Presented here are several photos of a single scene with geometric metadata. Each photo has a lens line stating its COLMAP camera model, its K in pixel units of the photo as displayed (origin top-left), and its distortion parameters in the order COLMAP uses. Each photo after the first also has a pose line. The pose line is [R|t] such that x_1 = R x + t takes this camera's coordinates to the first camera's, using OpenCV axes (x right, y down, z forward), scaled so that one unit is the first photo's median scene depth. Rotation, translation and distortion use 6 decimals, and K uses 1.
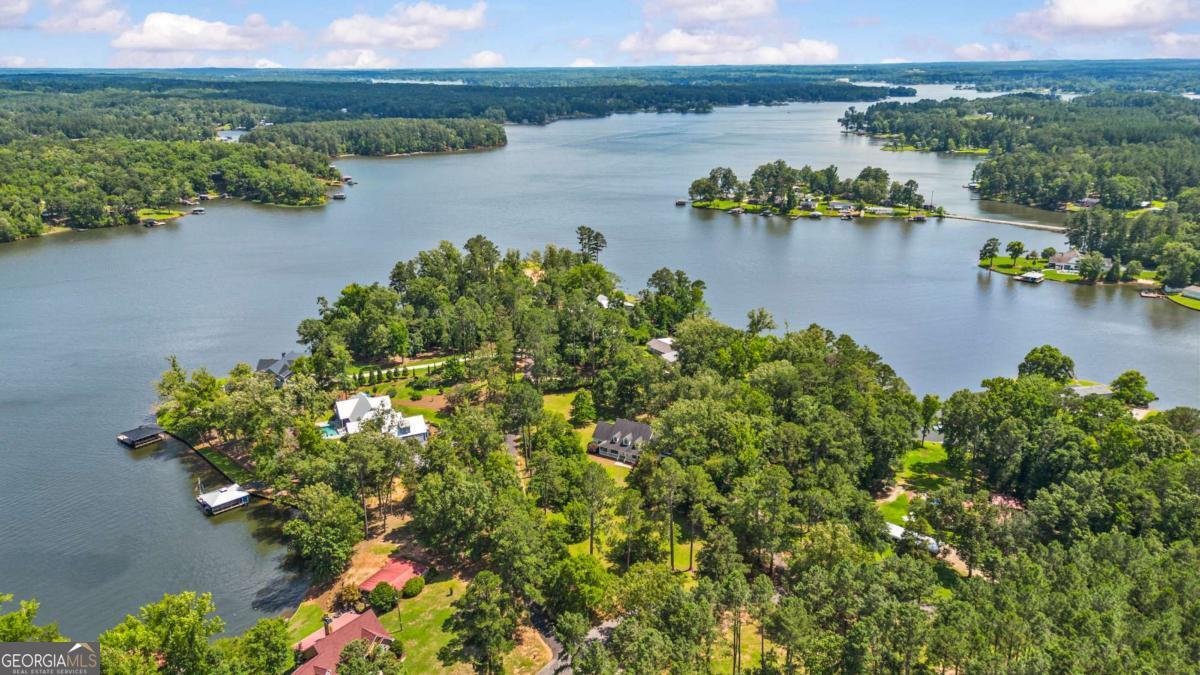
lens RADIAL K [[861.5, 0, 600.0], [0, 861.5, 337.5], [0, 0, 1]] dist [0.077735, -0.076843]
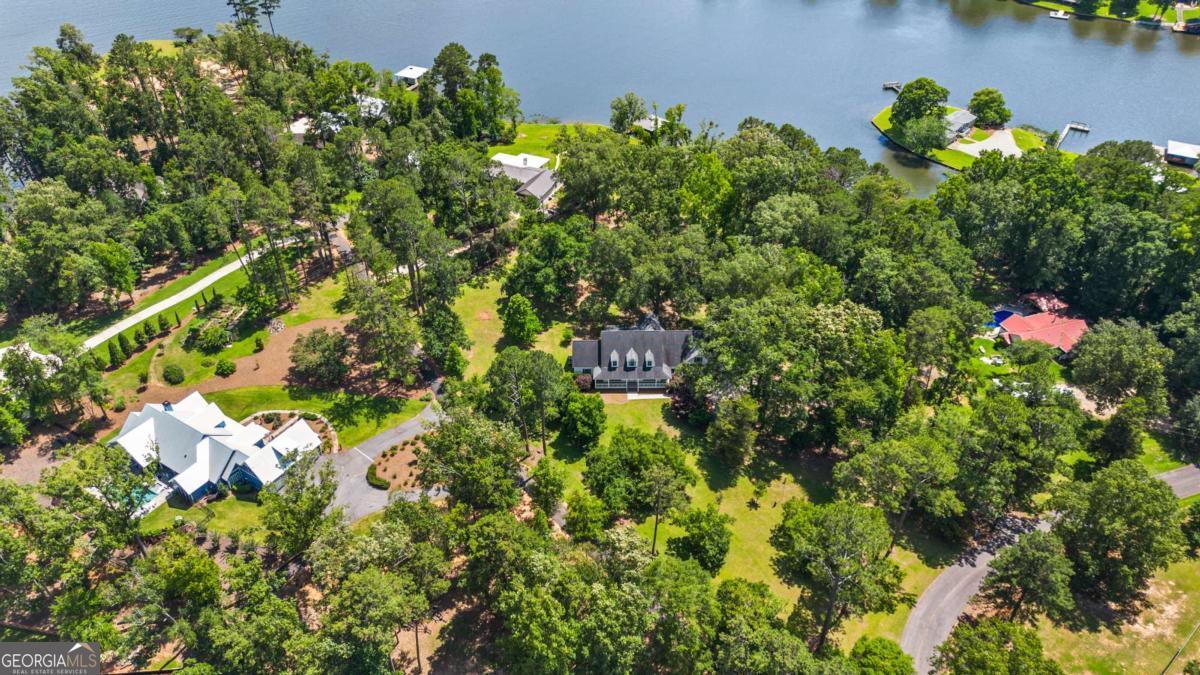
lens RADIAL K [[861.5, 0, 600.0], [0, 861.5, 337.5], [0, 0, 1]] dist [0.077735, -0.076843]
pose [[0.856267, -0.312681, 0.411142, -0.095623], [0.155133, 0.914892, 0.372702, -0.057030], [-0.492687, -0.255351, 0.831899, 0.152036]]
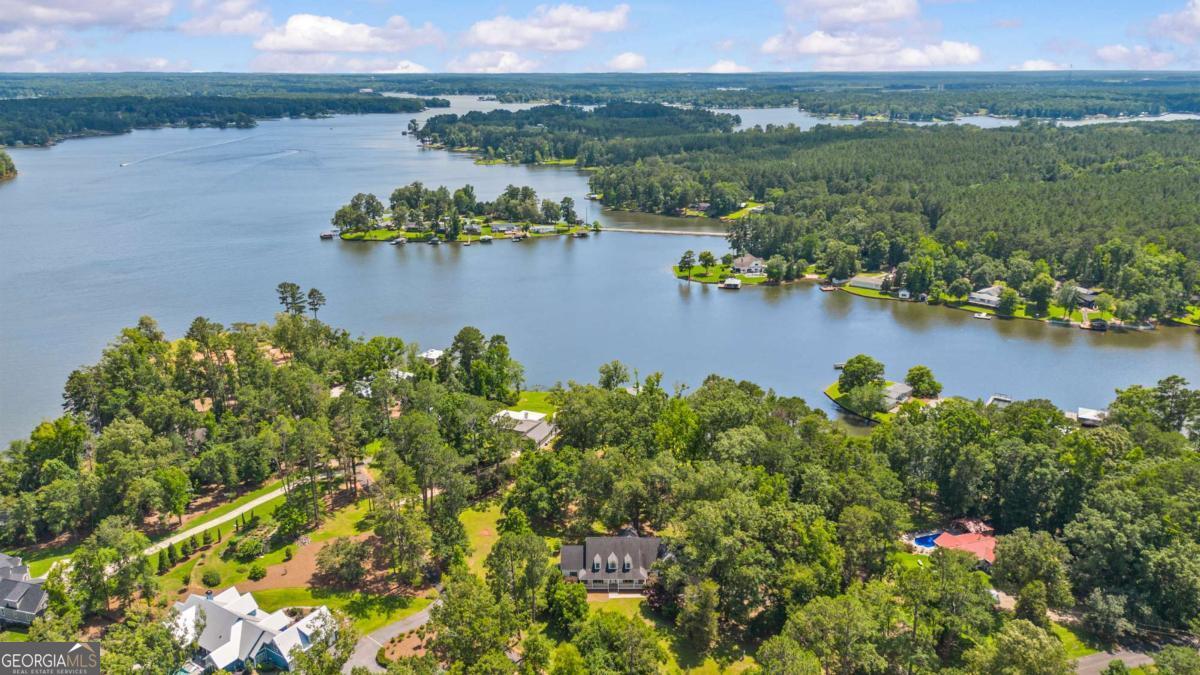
lens RADIAL K [[861.5, 0, 600.0], [0, 861.5, 337.5], [0, 0, 1]] dist [0.077735, -0.076843]
pose [[0.856864, -0.147038, 0.494129, -0.121746], [0.151517, 0.987961, 0.031243, -0.040591], [-0.492774, 0.048097, 0.868827, 0.102371]]
